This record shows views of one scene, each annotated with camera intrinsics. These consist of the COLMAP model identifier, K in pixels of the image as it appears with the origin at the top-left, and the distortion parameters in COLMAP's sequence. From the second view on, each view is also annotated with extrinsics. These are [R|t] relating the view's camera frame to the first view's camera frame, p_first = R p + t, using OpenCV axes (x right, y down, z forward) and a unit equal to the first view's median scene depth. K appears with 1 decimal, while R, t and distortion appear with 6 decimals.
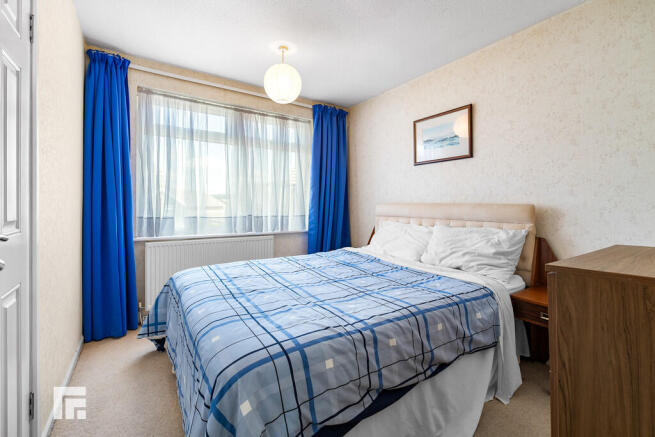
lens RADIAL K [[289.6, 0, 328.3], [0, 289.6, 205.7], [0, 0, 1]] dist [-0.001700, -0.000211]
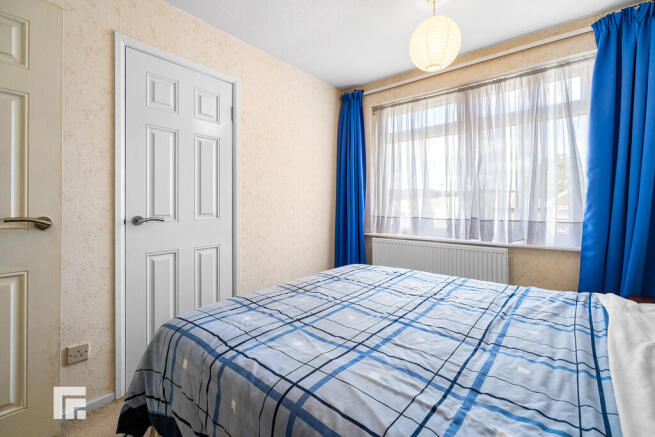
lens RADIAL K [[289.6, 0, 328.3], [0, 289.6, 205.7], [0, 0, 1]] dist [-0.001700, -0.000211]
pose [[0.281170, -0.003269, -0.959652, 0.399648], [0.000256, 0.999994, -0.003331, 0.001684], [0.959658, 0.000691, 0.281169, 0.433948]]
